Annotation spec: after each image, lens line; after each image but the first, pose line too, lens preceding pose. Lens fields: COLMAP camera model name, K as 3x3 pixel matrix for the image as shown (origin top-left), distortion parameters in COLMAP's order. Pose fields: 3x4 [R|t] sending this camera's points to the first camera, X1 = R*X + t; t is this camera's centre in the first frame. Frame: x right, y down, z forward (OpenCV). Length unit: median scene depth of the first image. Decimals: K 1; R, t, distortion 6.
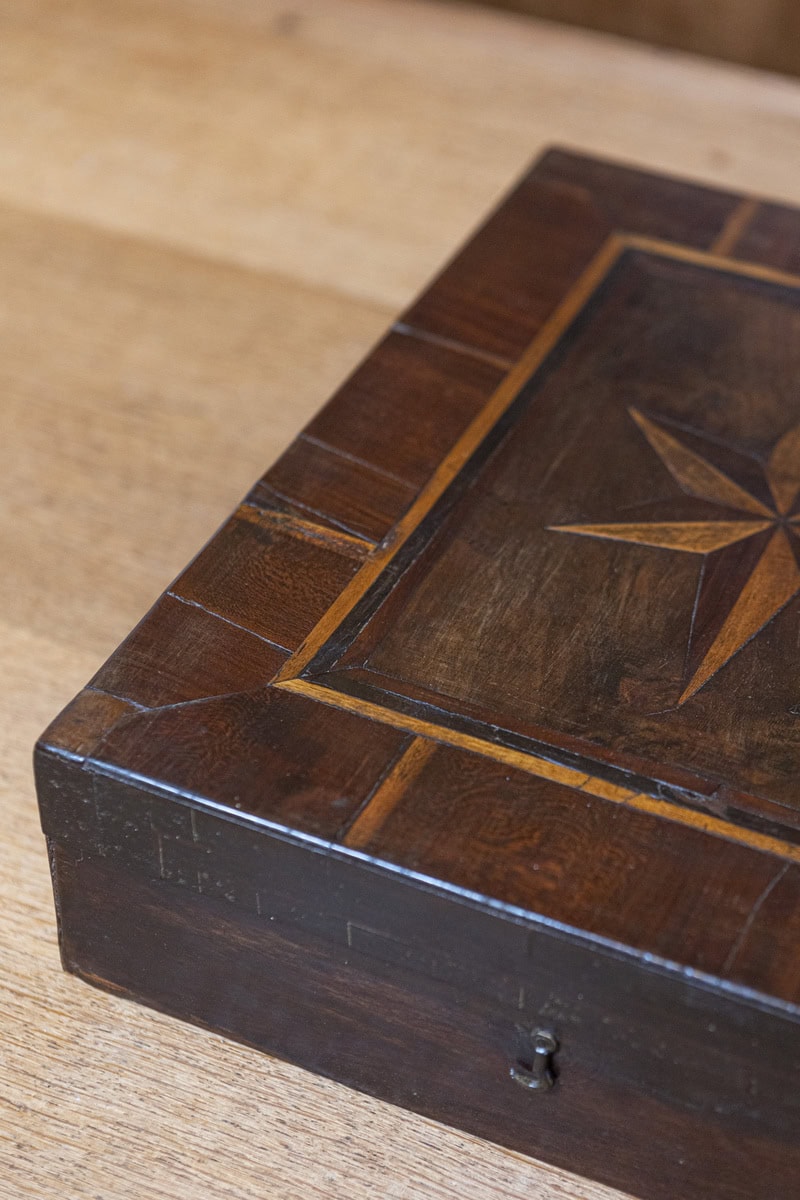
lens RADIAL K [[2366.5, 0, 400.0], [0, 2366.5, 600.0], [0, 0, 1]] dist [-0.072105, -0.020670]
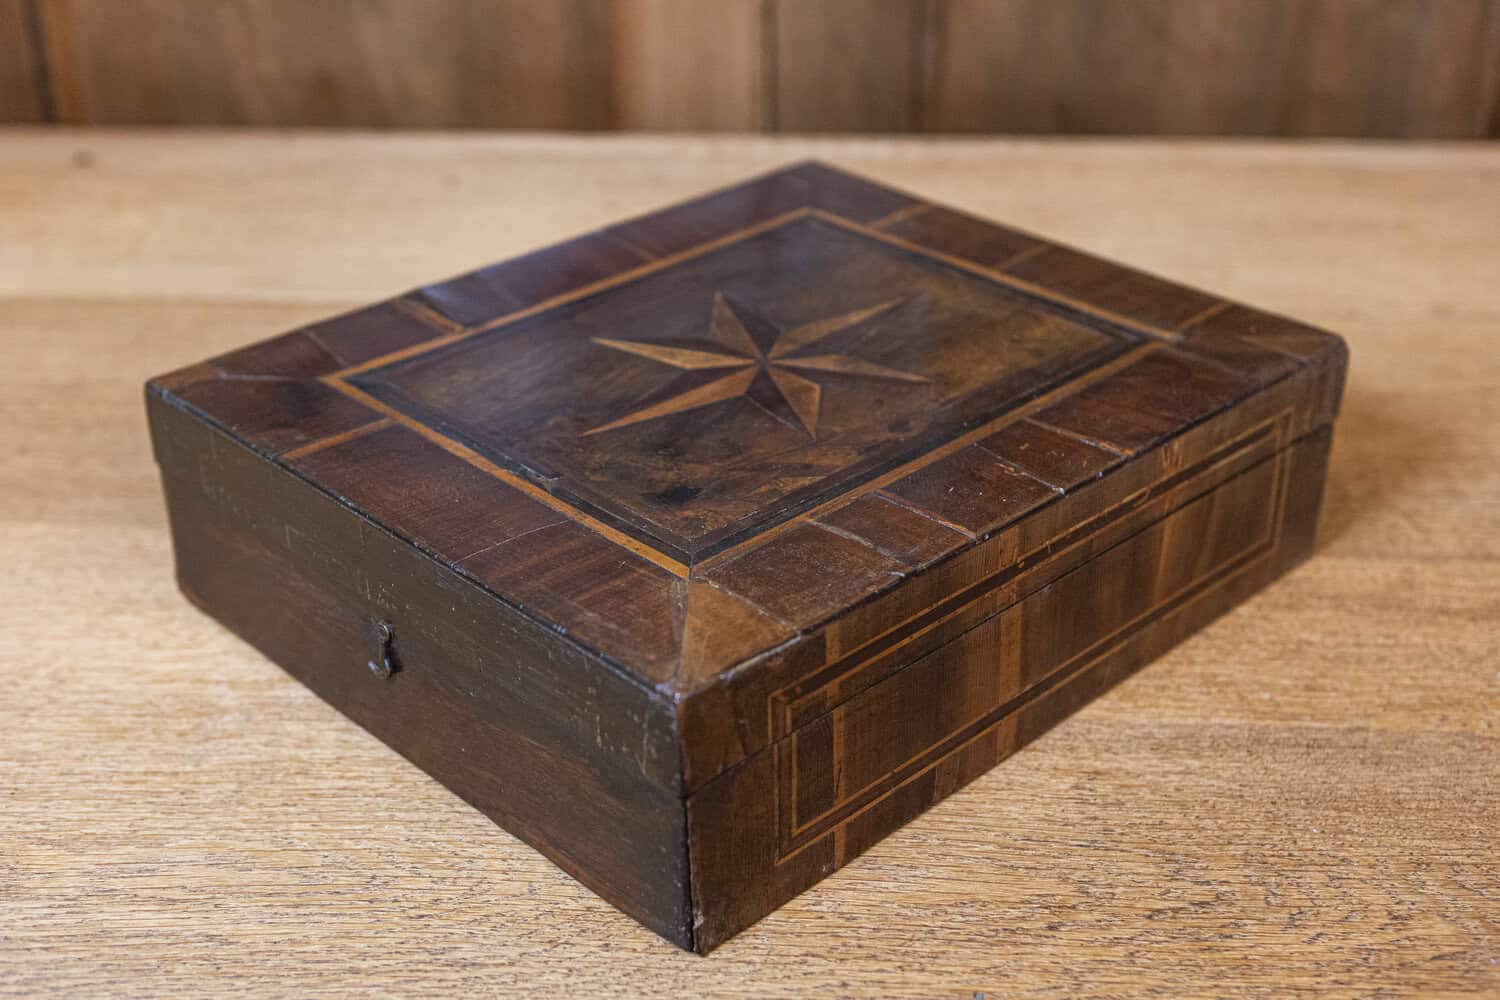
lens RADIAL K [[2049.2, 0, 750.0], [0, 2049.2, 500.0], [0, 0, 1]] dist [-0.002083, 0.007998]
pose [[0.934534, 0.157377, -0.319183, 0.534537], [-0.219468, 0.960908, -0.168790, 0.233691], [0.280142, 0.227791, 0.932541, -0.022377]]
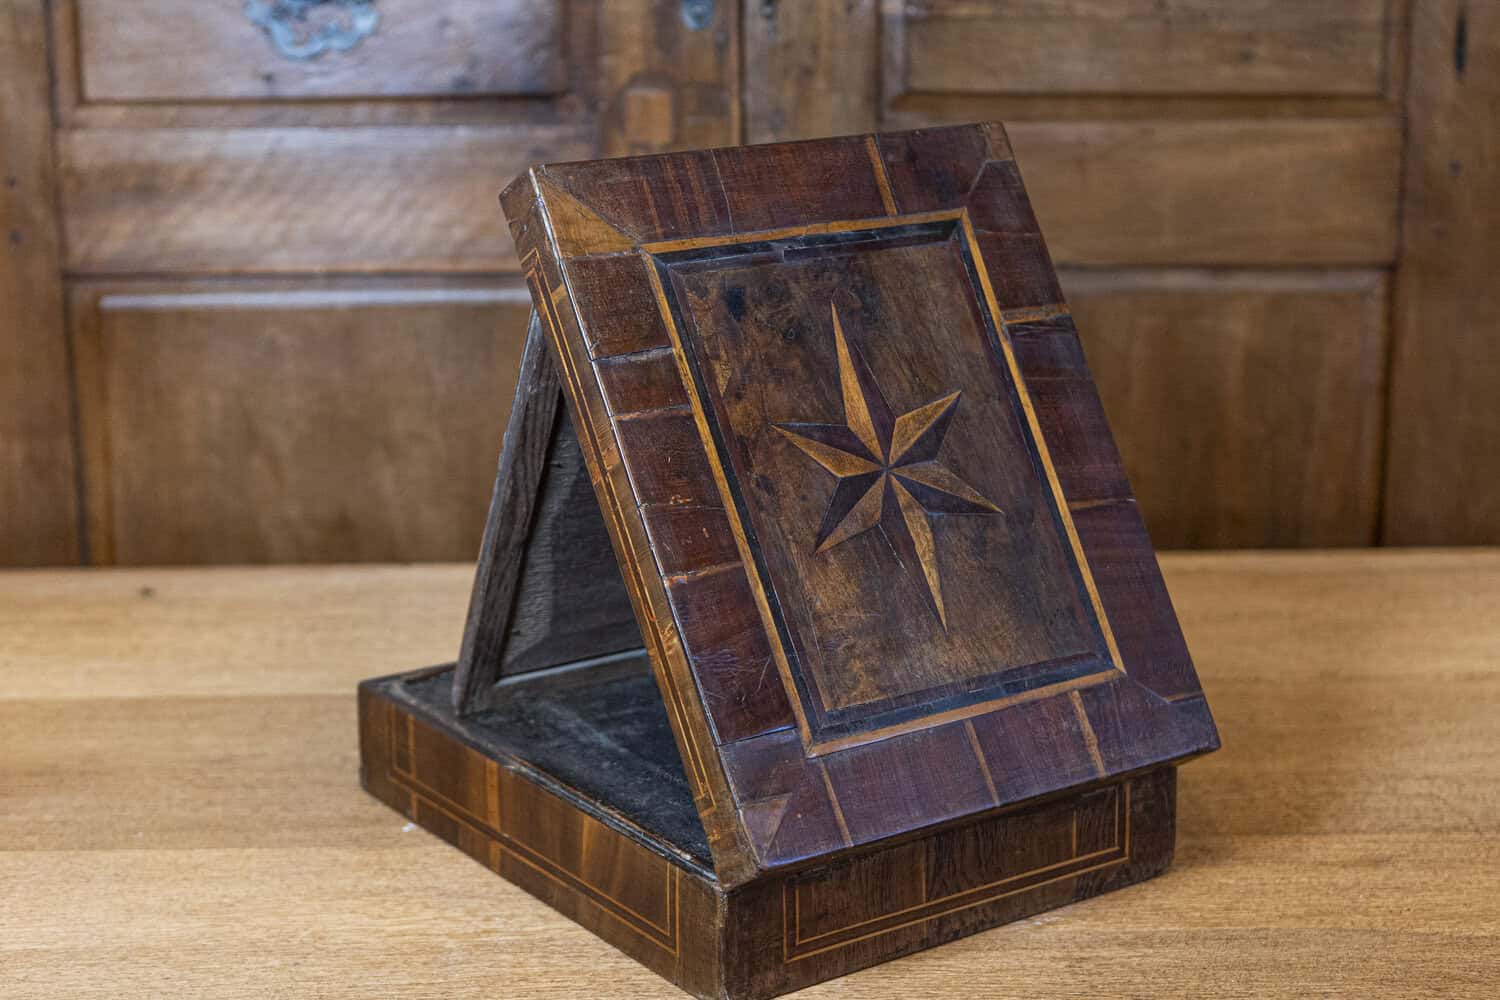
lens RADIAL K [[2958.1, 0, 750.0], [0, 2958.1, 500.0], [0, 0, 1]] dist [-0.072105, -0.020670]
pose [[-0.606202, 0.526511, -0.596076, 1.519389], [-0.780434, -0.249524, 0.573289, -1.194221], [0.153107, 0.812726, 0.562169, -0.179948]]
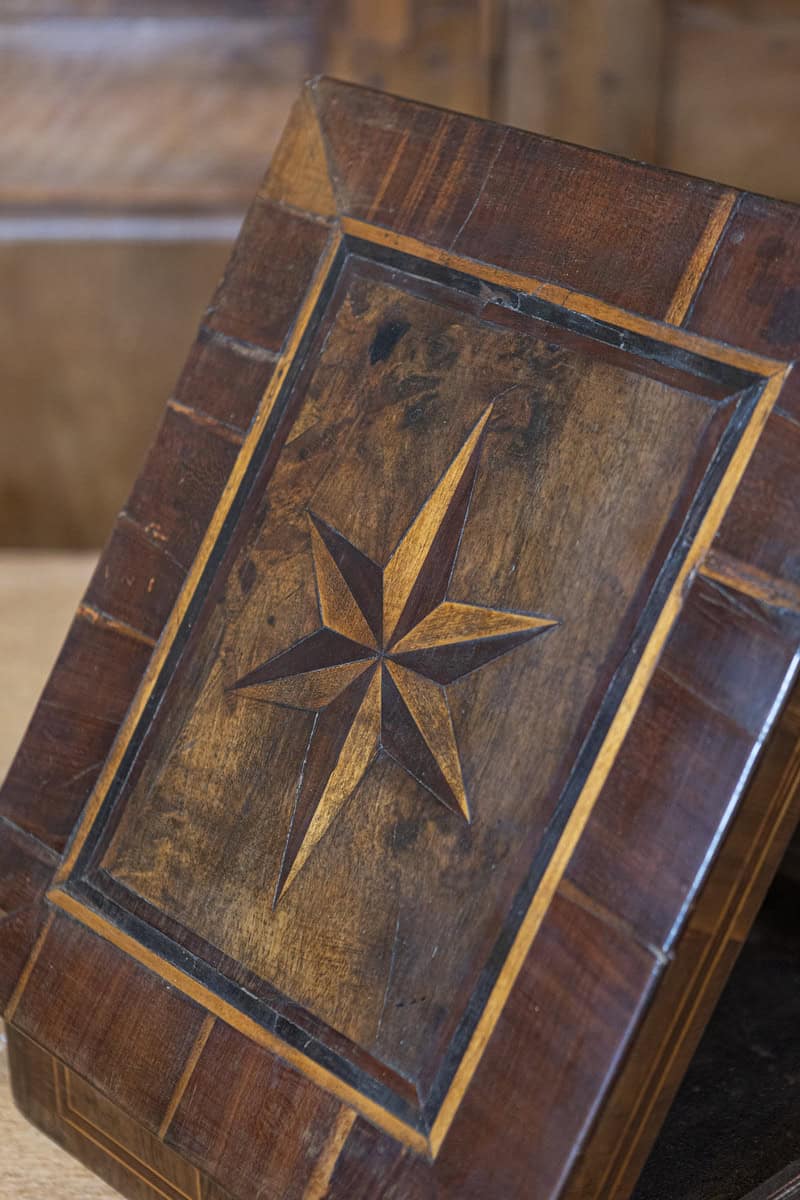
lens RADIAL K [[2366.5, 0, 400.0], [0, 2366.5, 600.0], [0, 0, 1]] dist [-0.072105, -0.020670]
pose [[-0.786297, 0.093021, 0.610806, -0.532243], [0.520270, -0.433539, 0.735774, -0.848293], [0.333251, 0.896321, 0.292494, 0.674752]]
